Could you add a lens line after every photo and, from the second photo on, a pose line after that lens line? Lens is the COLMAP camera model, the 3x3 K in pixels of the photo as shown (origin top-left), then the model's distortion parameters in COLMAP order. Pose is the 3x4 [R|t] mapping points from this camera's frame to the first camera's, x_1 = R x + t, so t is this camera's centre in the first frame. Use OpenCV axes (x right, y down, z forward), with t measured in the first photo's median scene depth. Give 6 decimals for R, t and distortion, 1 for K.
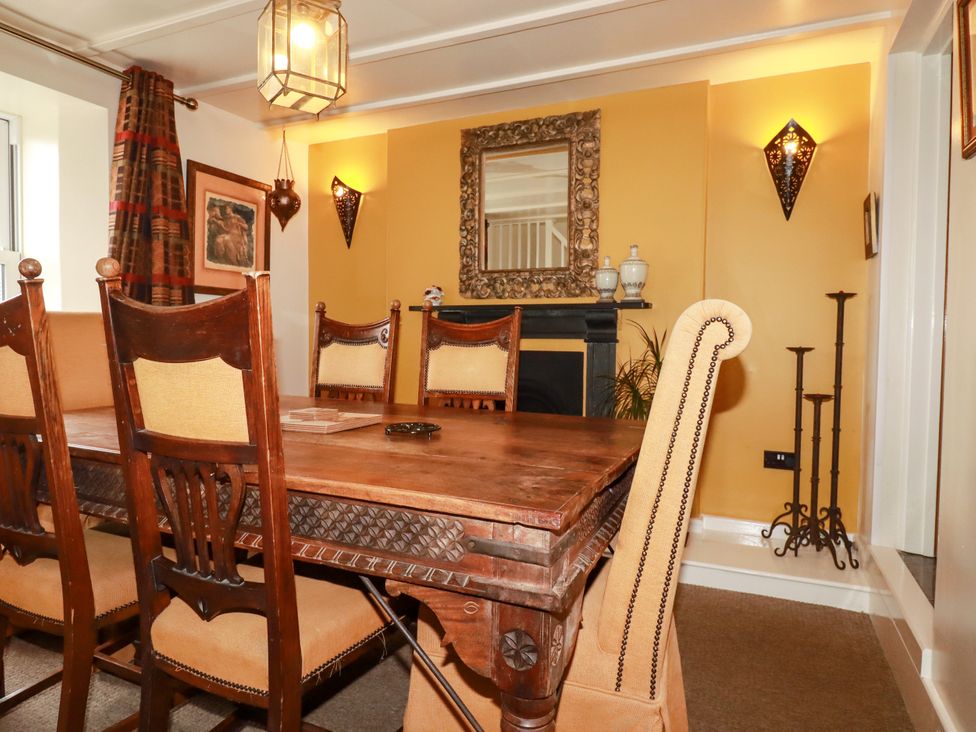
lens RADIAL K [[602.1, 0, 486.8], [0, 602.1, 358.3], [0, 0, 1]] dist [0.019988, -0.001259]
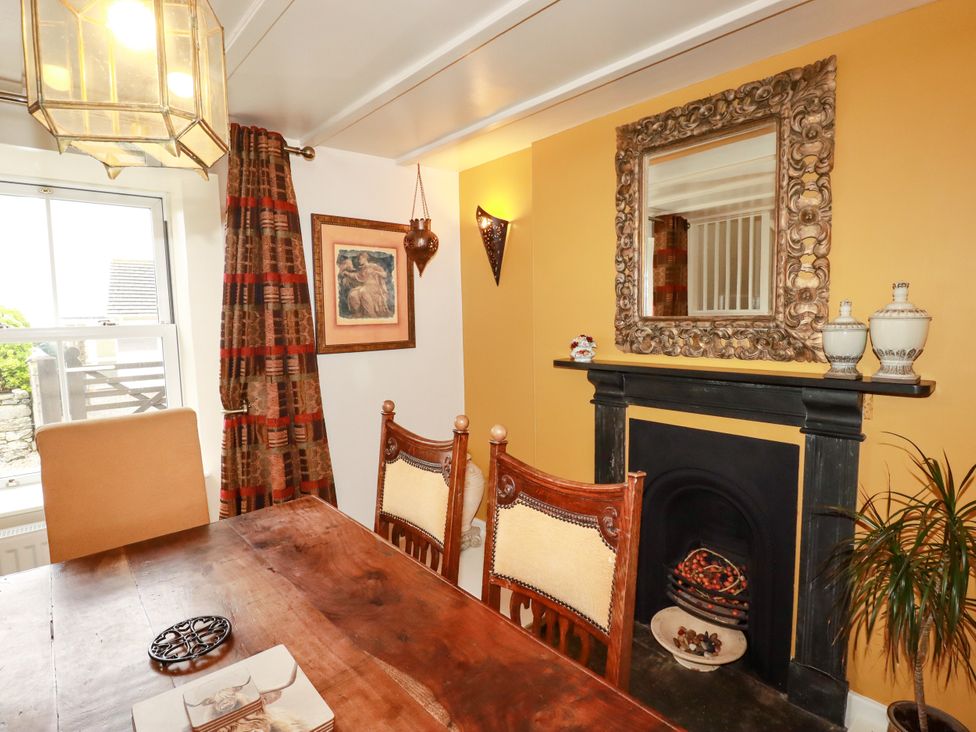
lens RADIAL K [[518.6, 0, 486.8], [0, 518.6, 365.3], [0, 0, 1]] dist [0.002666, -0.007239]
pose [[0.917671, 0.006552, -0.397288, 0.071727], [0.016726, 0.998341, 0.055098, -0.131139], [0.396989, -0.057207, 0.916039, 0.353929]]
